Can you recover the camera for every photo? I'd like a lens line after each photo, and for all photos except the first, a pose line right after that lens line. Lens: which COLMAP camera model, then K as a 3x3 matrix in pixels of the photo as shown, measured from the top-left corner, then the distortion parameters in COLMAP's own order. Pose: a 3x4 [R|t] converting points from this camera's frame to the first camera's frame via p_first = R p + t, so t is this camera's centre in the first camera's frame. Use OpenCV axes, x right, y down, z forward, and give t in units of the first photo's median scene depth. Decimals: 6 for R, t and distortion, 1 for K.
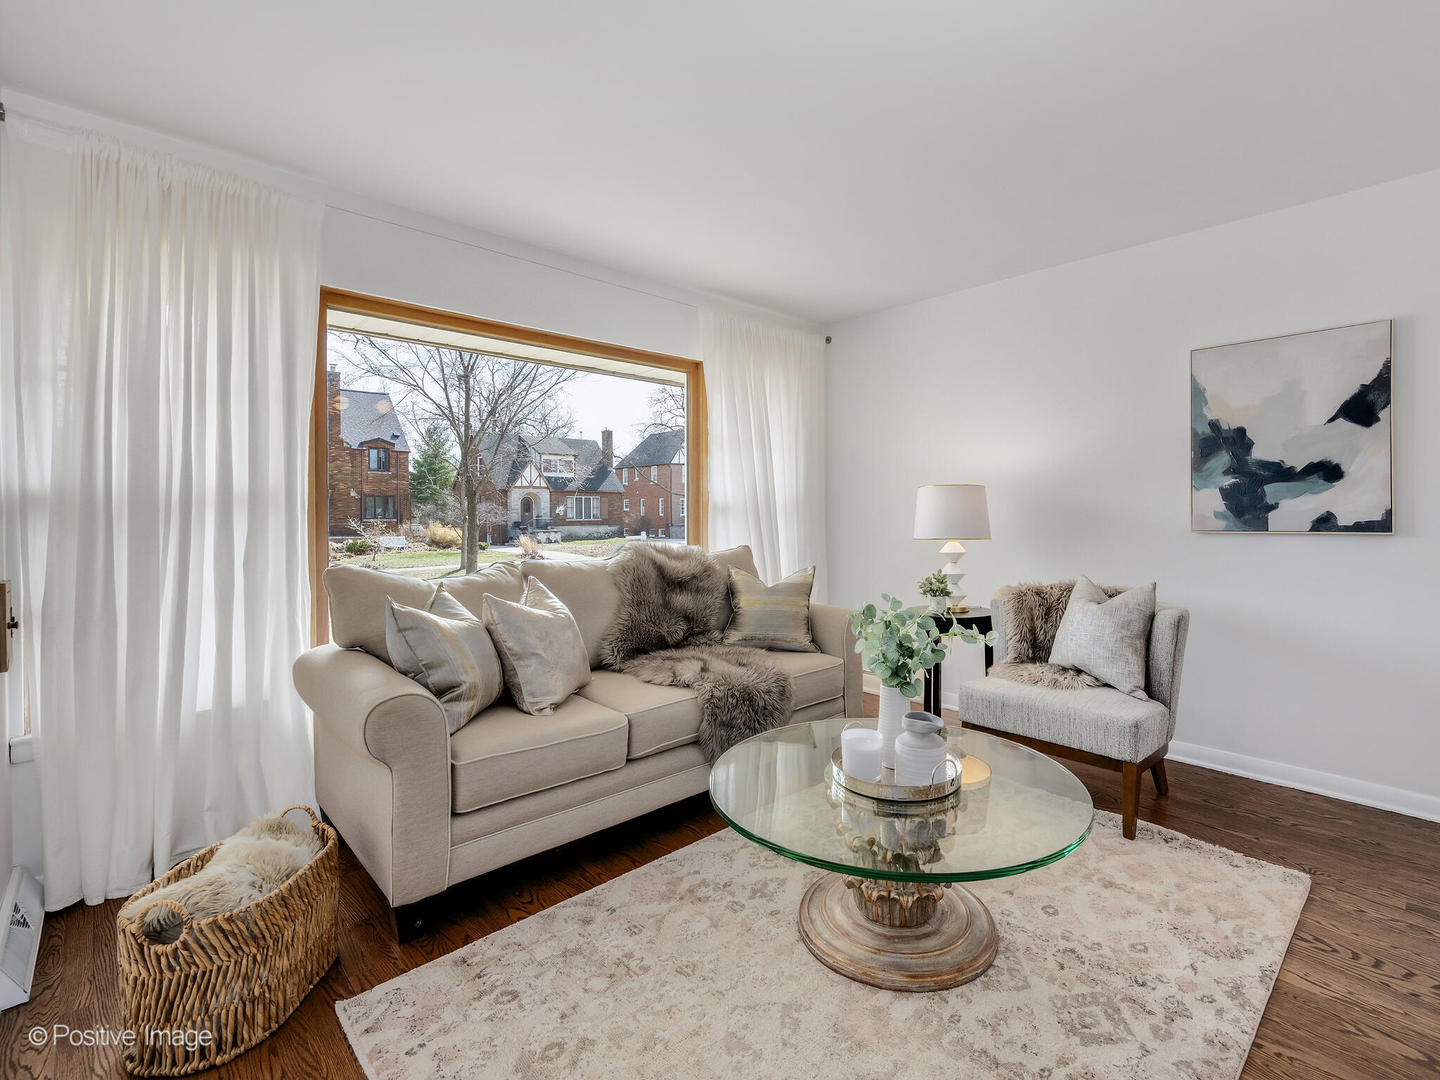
lens RADIAL K [[666.4, 0, 767.9], [0, 666.4, 512.6], [0, 0, 1]] dist [0.001736, -0.000735]
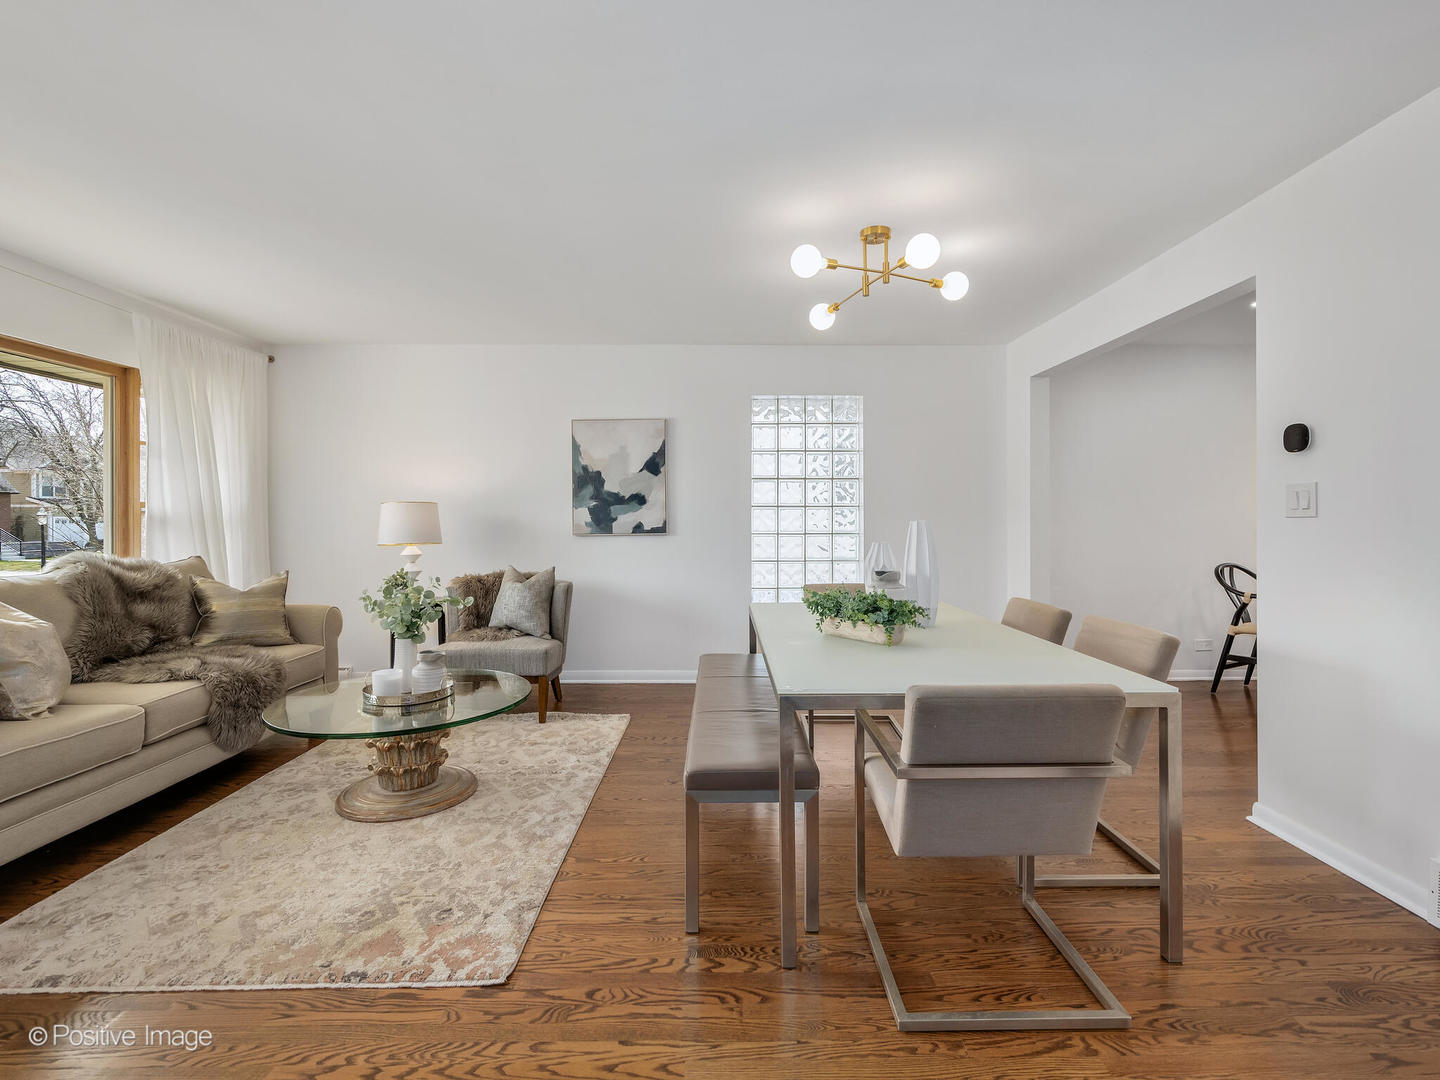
lens RADIAL K [[636.8, 0, 724.2], [0, 636.8, 530.7], [0, 0, 1]] dist [0.000423, 0.000084]
pose [[0.691800, -0.011753, 0.721993, -0.236504], [0.003529, 0.999911, 0.012896, 0.000424], [-0.722081, -0.006373, 0.691780, -0.346196]]
